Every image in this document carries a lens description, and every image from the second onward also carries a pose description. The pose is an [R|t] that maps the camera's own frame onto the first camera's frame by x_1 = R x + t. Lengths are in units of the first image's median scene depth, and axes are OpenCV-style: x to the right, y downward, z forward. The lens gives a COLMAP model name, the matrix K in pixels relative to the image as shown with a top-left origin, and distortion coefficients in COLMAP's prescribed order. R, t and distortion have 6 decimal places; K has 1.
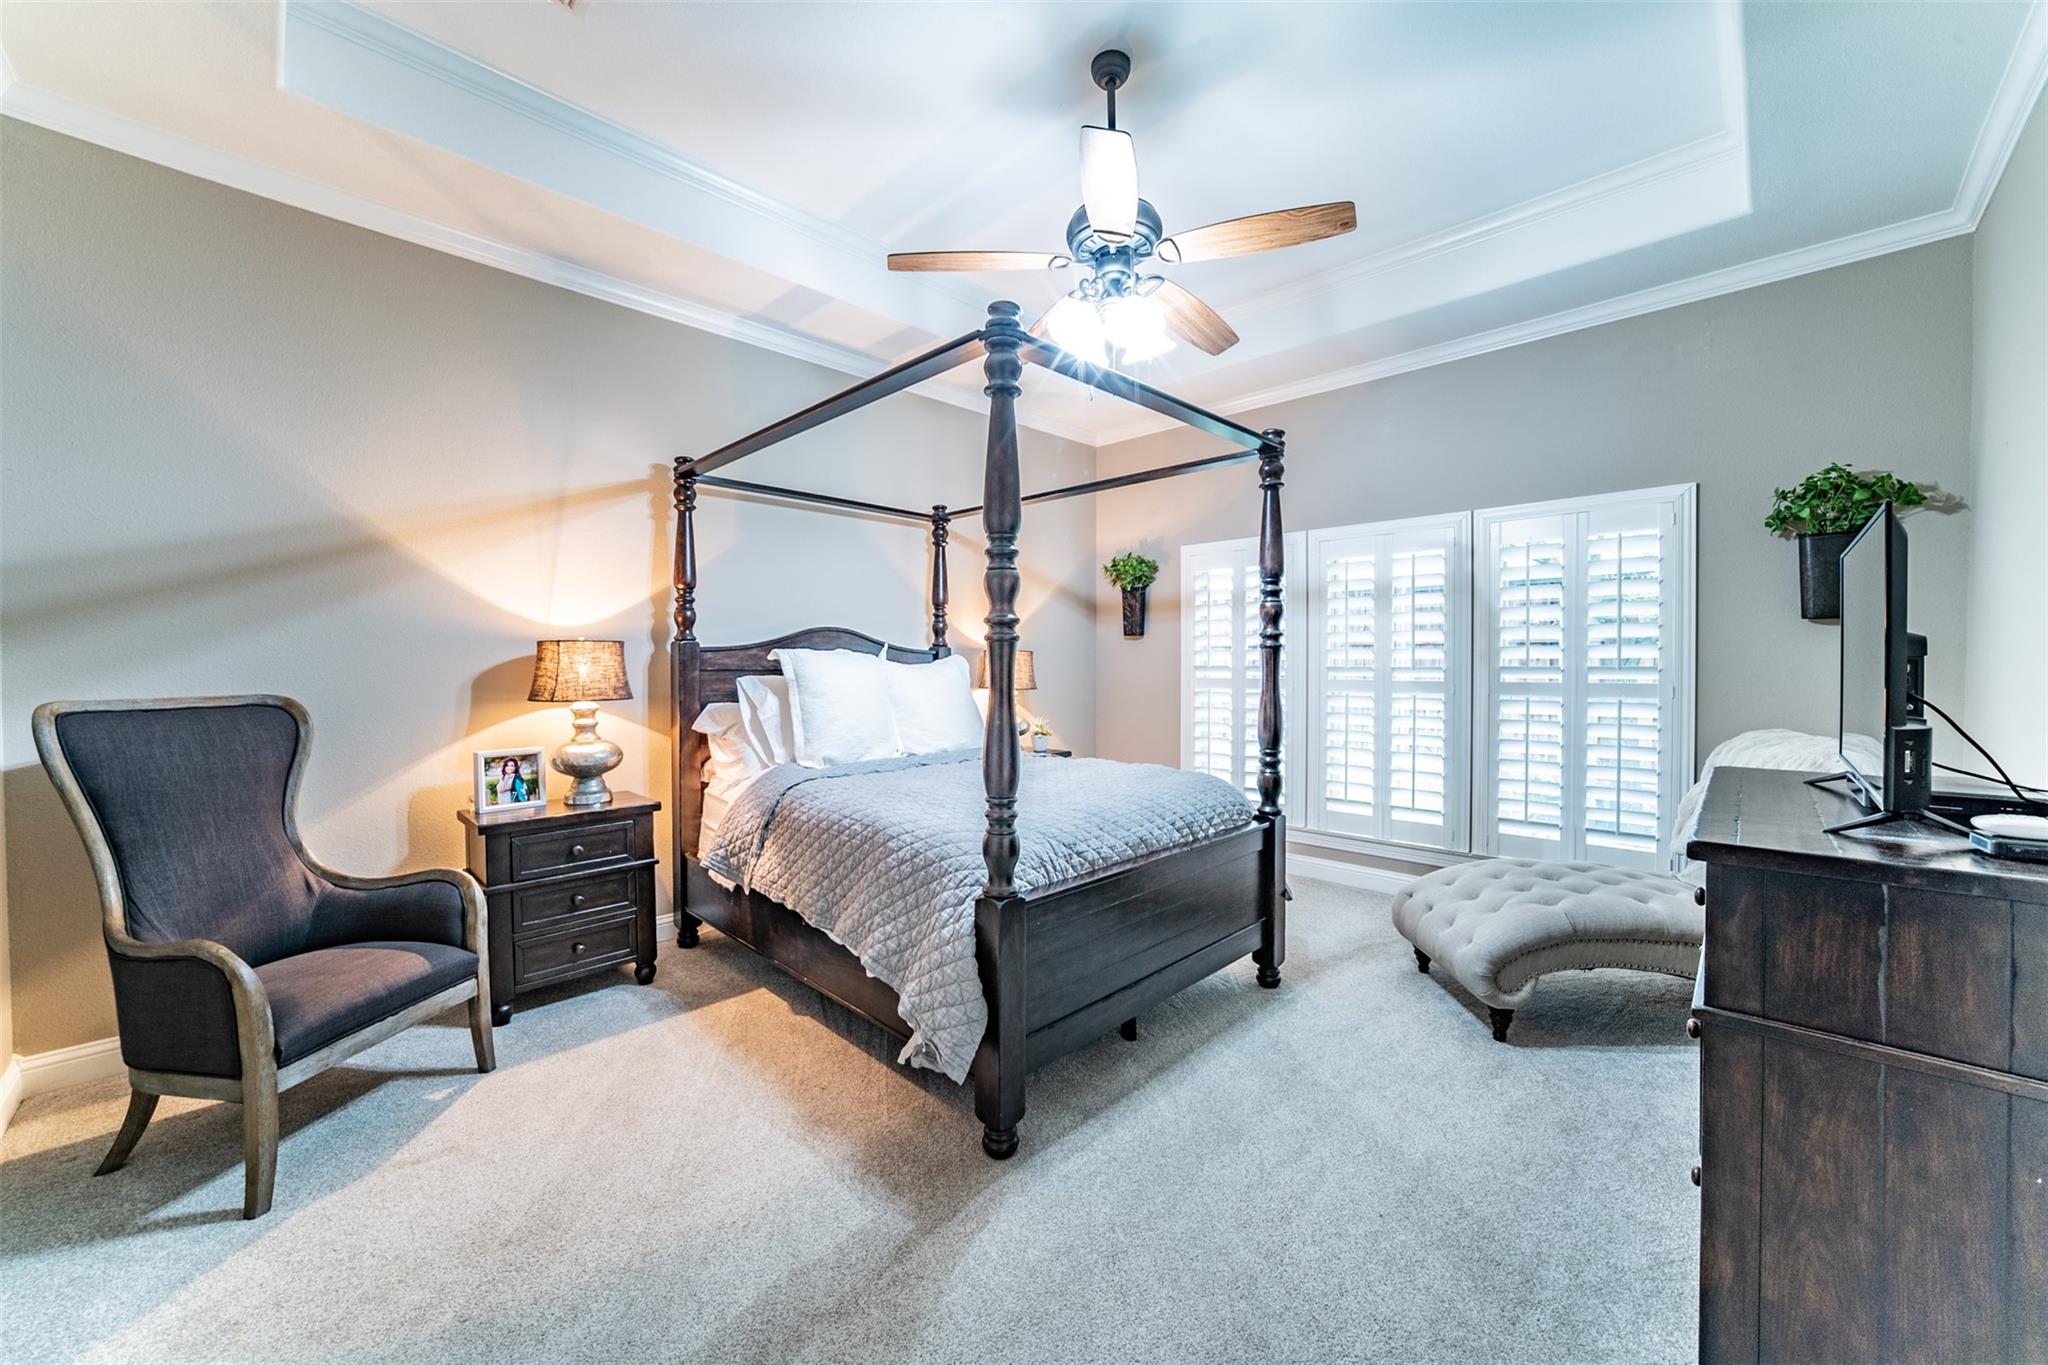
lens RADIAL K [[789.7, 0, 1022.3], [0, 789.7, 677.0], [0, 0, 1]] dist [-0.012634, 0.000085]
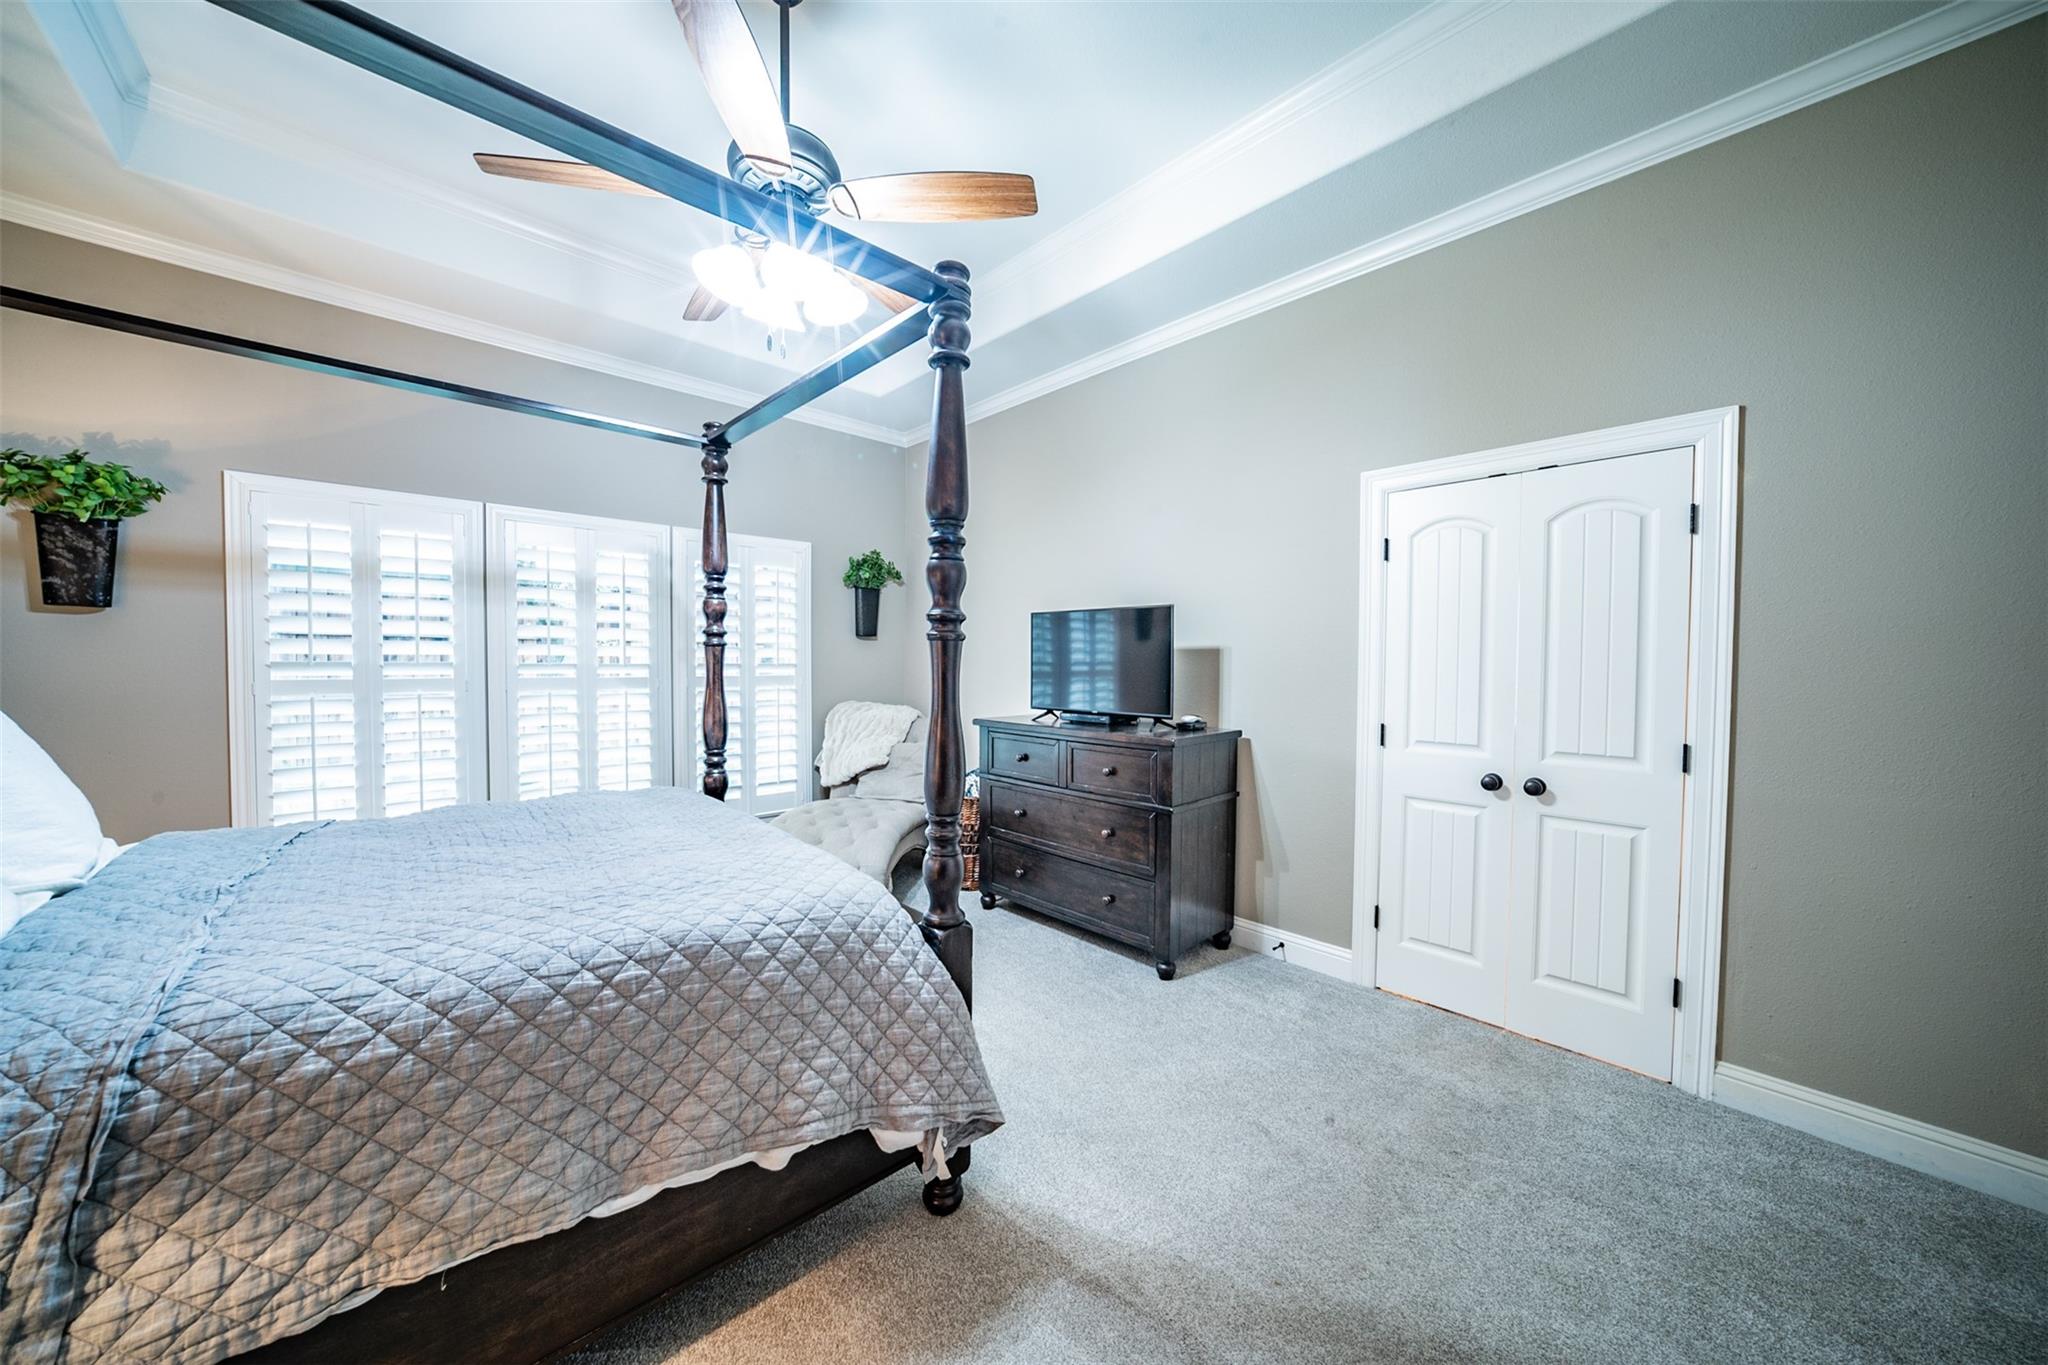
lens RADIAL K [[710.9, 0, 1019.7], [0, 710.9, 679.2], [0, 0, 1]] dist [-0.017517, 0.004990]
pose [[0.025939, -0.022944, 0.999400, -0.429659], [0.009520, 0.999697, 0.022703, -0.009385], [-0.999618, 0.008926, 0.026149, 0.463706]]
